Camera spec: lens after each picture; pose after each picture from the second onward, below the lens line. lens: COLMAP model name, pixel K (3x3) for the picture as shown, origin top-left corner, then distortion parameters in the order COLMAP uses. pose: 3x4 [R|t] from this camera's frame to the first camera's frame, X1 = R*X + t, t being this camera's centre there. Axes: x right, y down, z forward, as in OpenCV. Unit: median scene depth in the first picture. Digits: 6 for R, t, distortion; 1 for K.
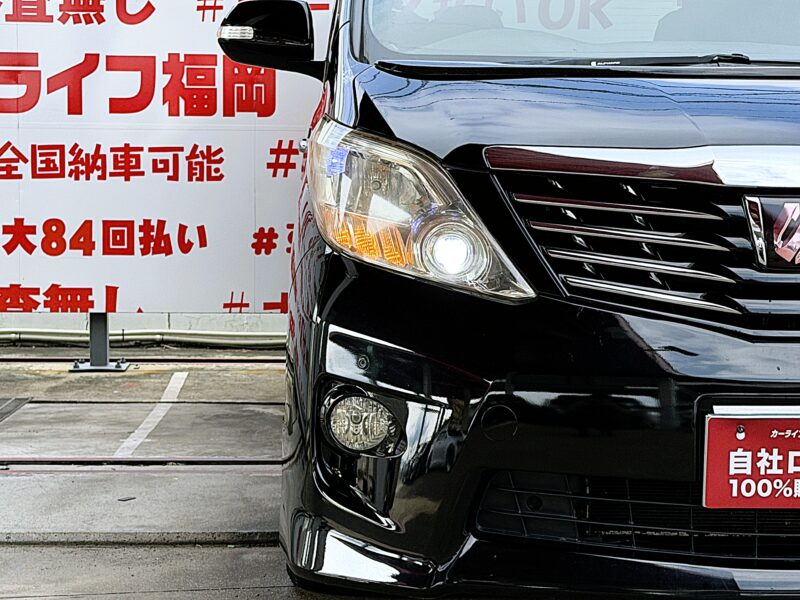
lens RADIAL K [[2026.6, 0, 409.2], [0, 2026.6, 326.0], [0, 0, 1]] dist [0.138274, 0.000000]
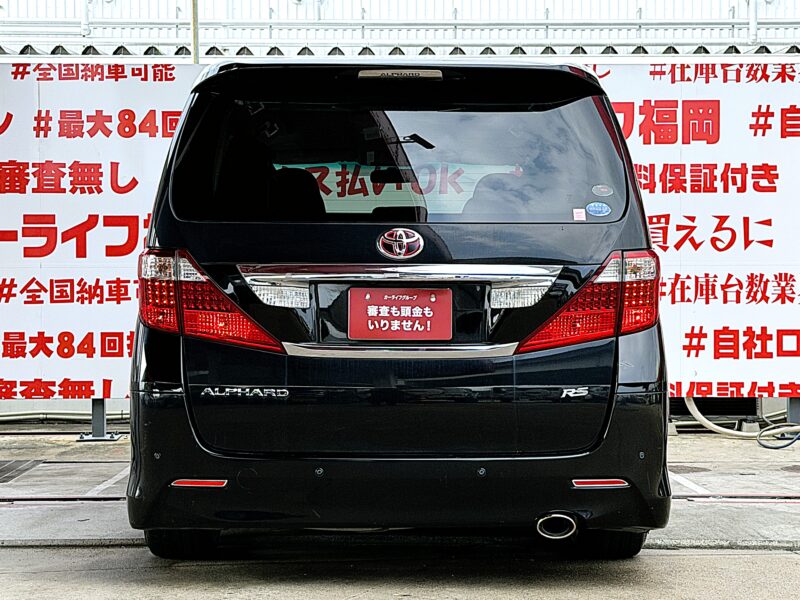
lens RADIAL K [[1771.7, 0, 404.9], [0, 1771.7, 301.9], [0, 0, 1]] dist [0.145181, 0.000000]
pose [[0.999818, -0.010237, -0.016104, 0.140003], [0.009282, 0.998257, -0.058277, 0.000631], [0.016672, 0.058117, 0.998171, -0.392316]]
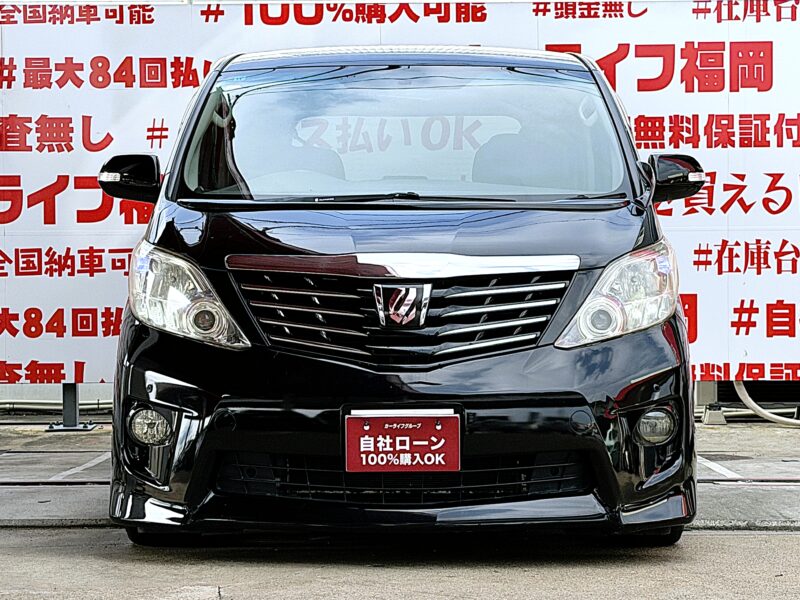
lens RADIAL K [[2155.1, 0, 399.7], [0, 2155.1, 307.8], [0, 0, 1]] dist [0.138868, 0.000000]
pose [[0.998912, -0.012331, -0.044977, 0.192727], [0.009902, 0.998501, -0.053839, 0.036486], [0.045573, 0.053335, 0.997536, -0.544177]]
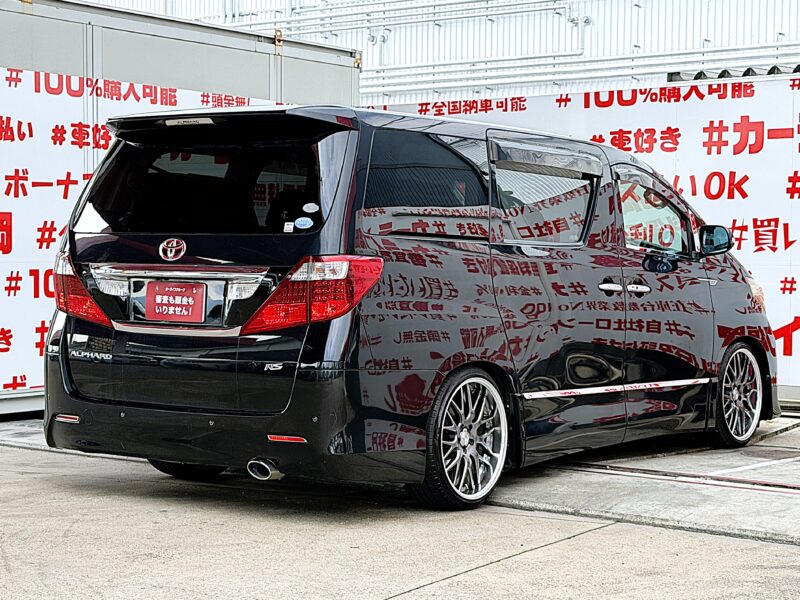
lens RADIAL K [[1582.7, 0, 401.3], [0, 1582.7, 300.6], [0, 0, 1]] dist [0.104961, 0.000000]
pose [[0.795374, 0.014257, -0.605952, 1.099933], [-0.046551, 0.998207, -0.037617, -0.016923], [0.604329, 0.058127, 0.794612, -0.221219]]
